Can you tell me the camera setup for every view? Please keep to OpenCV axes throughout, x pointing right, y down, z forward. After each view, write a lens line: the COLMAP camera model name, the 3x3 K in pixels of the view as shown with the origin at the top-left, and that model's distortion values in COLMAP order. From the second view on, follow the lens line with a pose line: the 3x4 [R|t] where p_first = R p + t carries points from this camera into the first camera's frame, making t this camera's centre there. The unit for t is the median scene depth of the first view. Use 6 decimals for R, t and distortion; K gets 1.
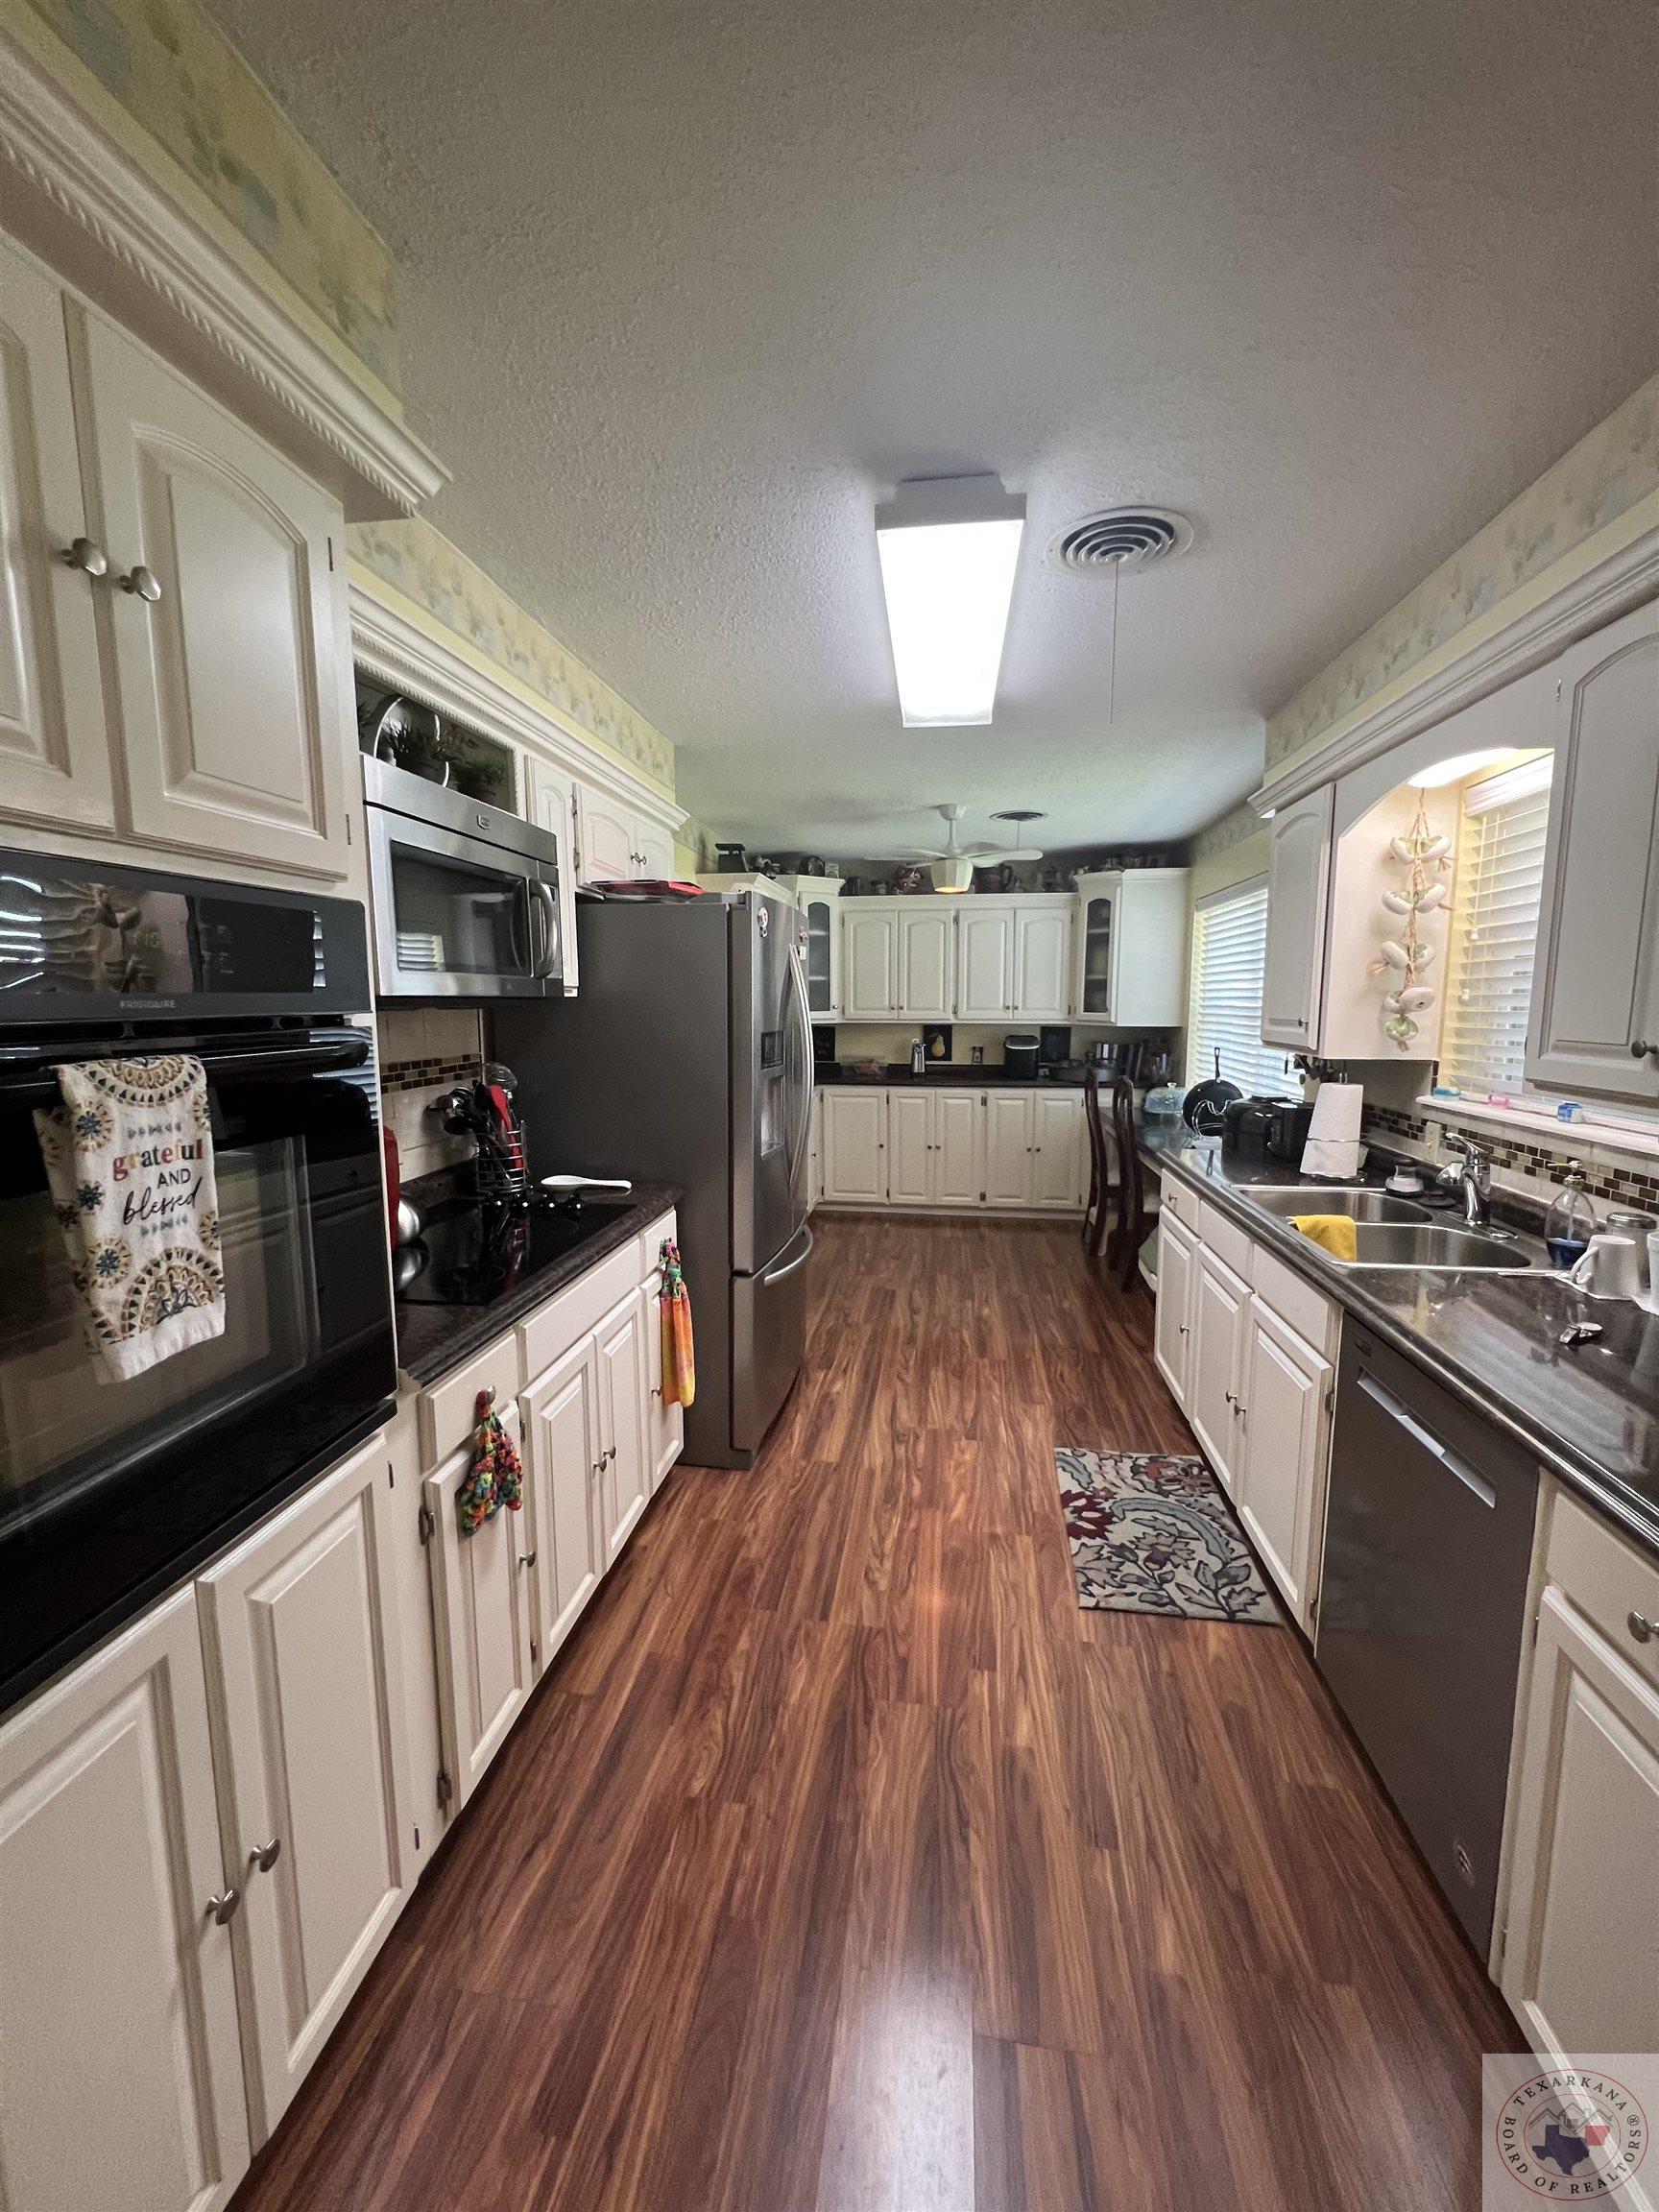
lens RADIAL K [[883.9, 0, 829.5], [0, 883.9, 1106.0], [0, 0, 1]] dist [0.000351, -0.000215]
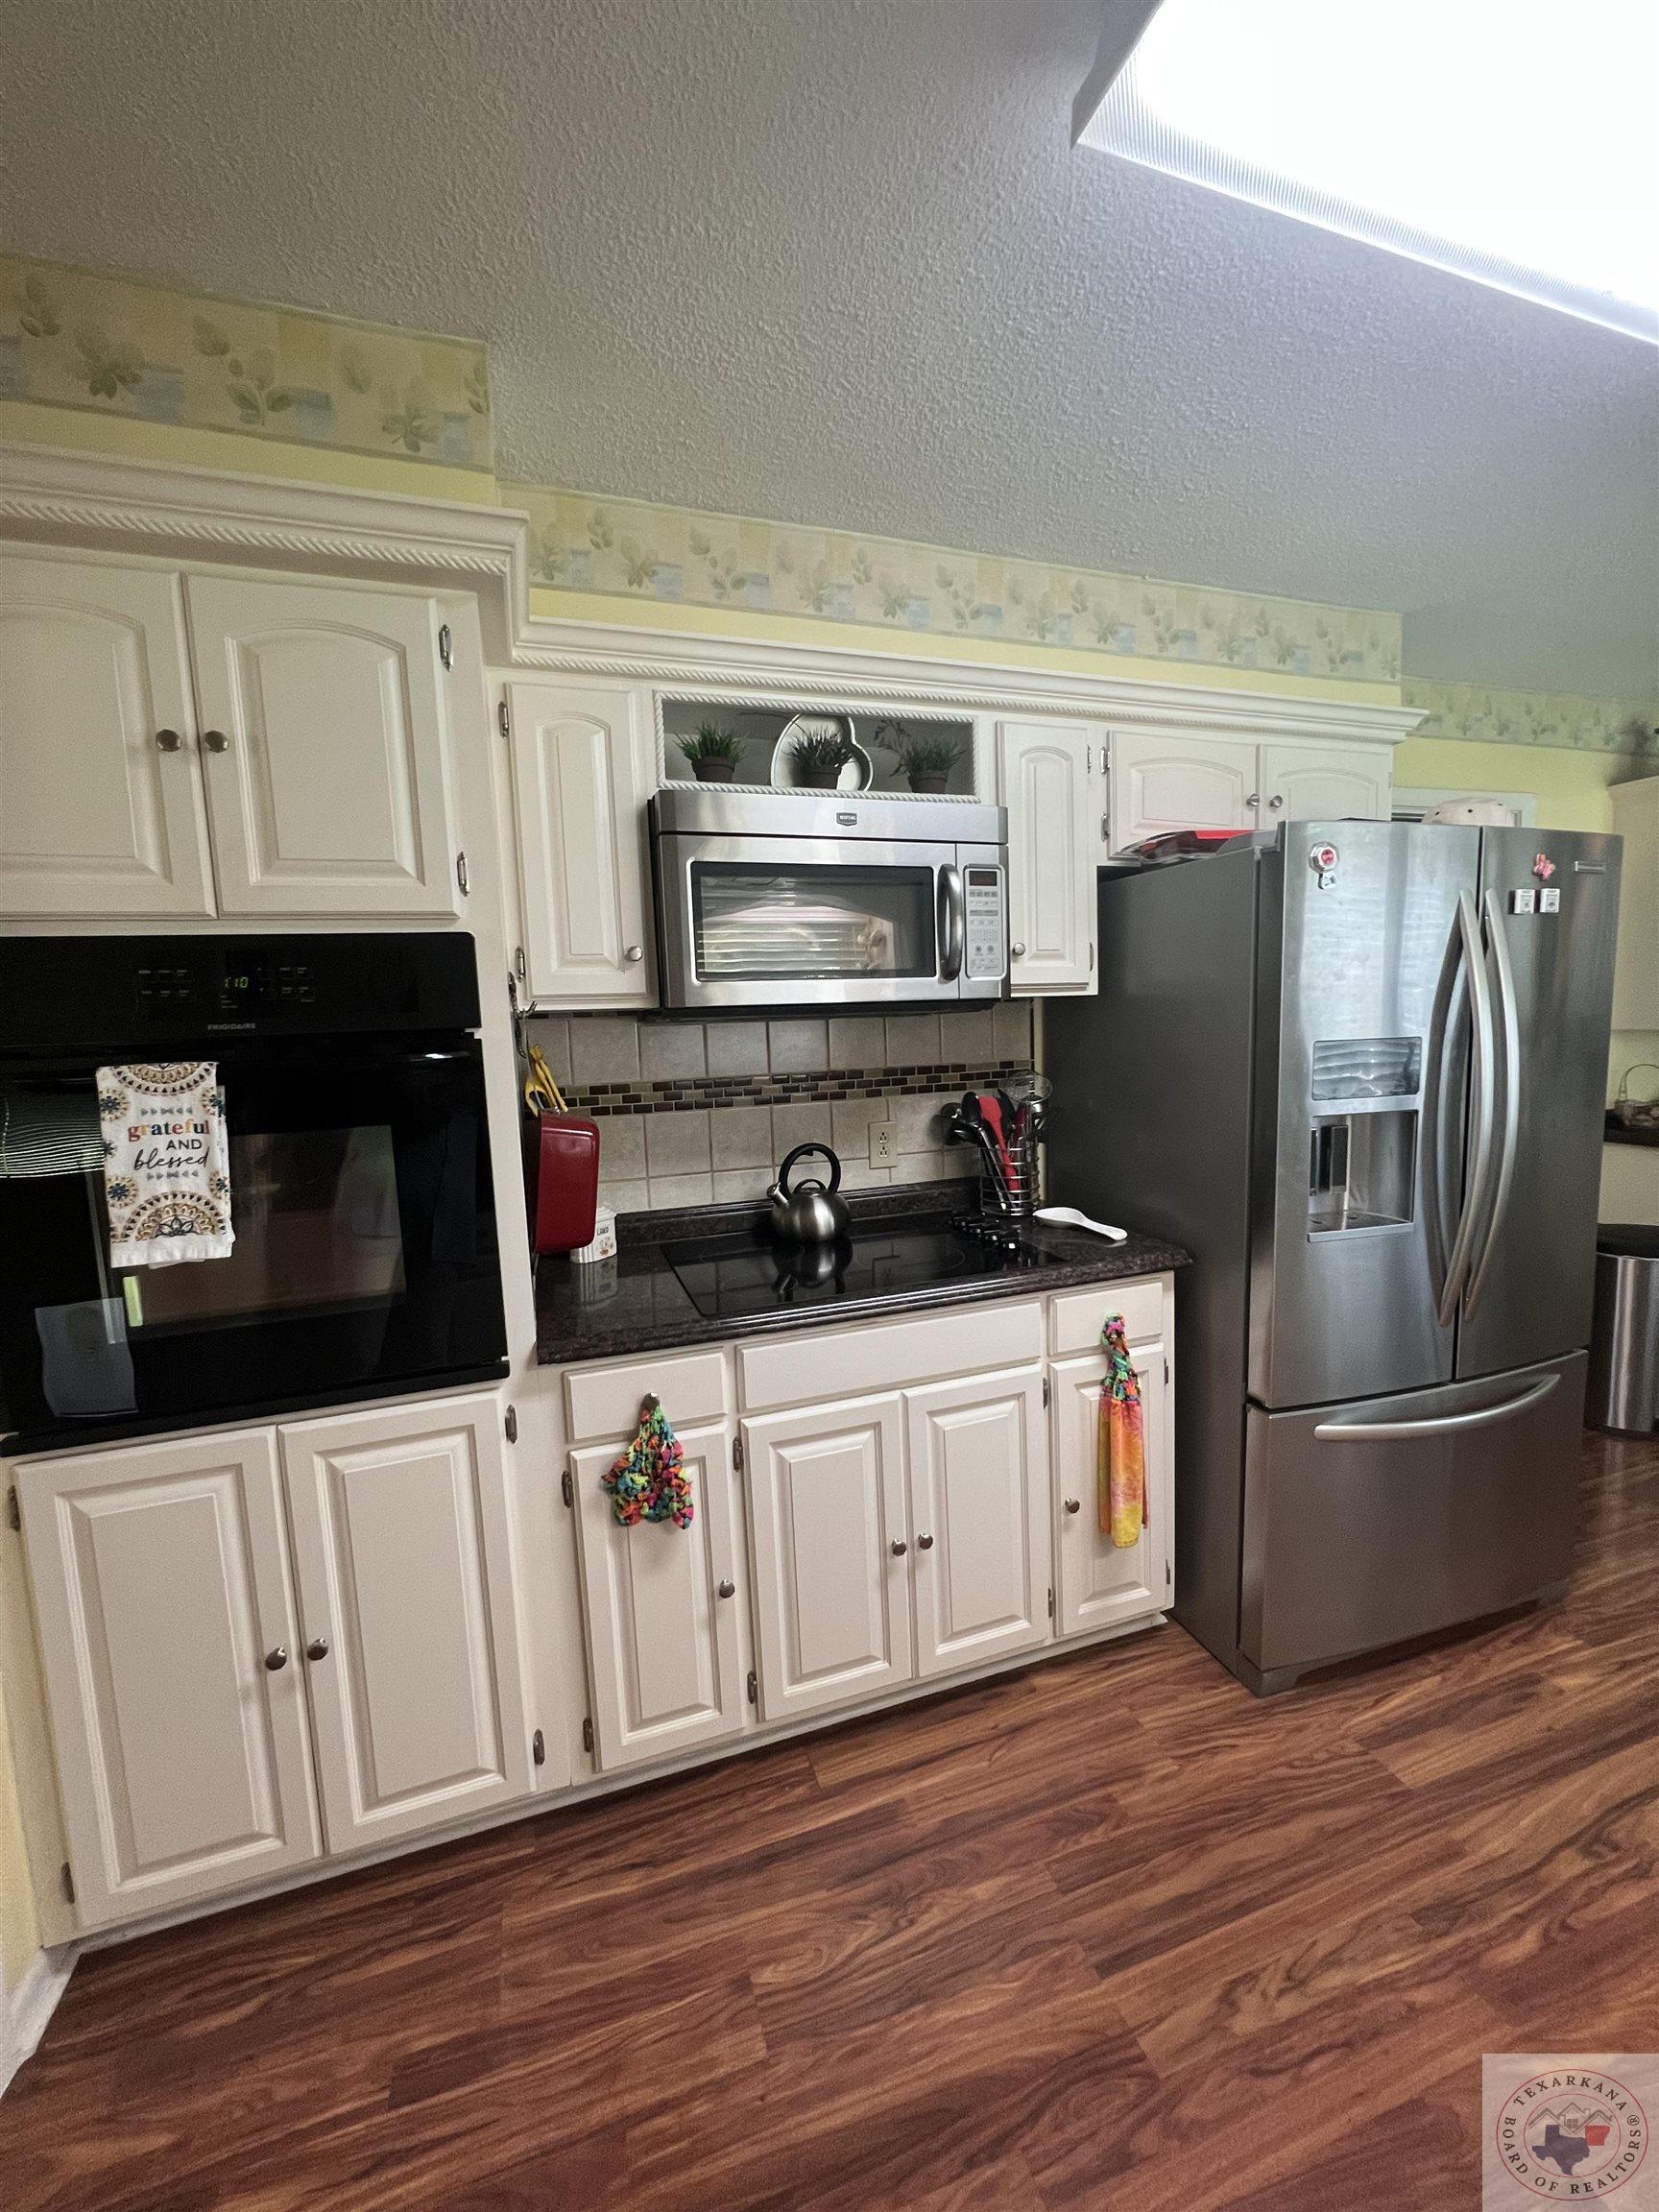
lens RADIAL K [[885.5, 0, 829.5], [0, 885.5, 1106.0], [0, 0, 1]] dist [0.000160, 0.000017]
pose [[0.451218, 0.076772, -0.889105, 0.391053], [-0.072897, 0.996134, 0.049018, -0.049640], [0.889431, 0.042695, 0.455070, 0.472781]]
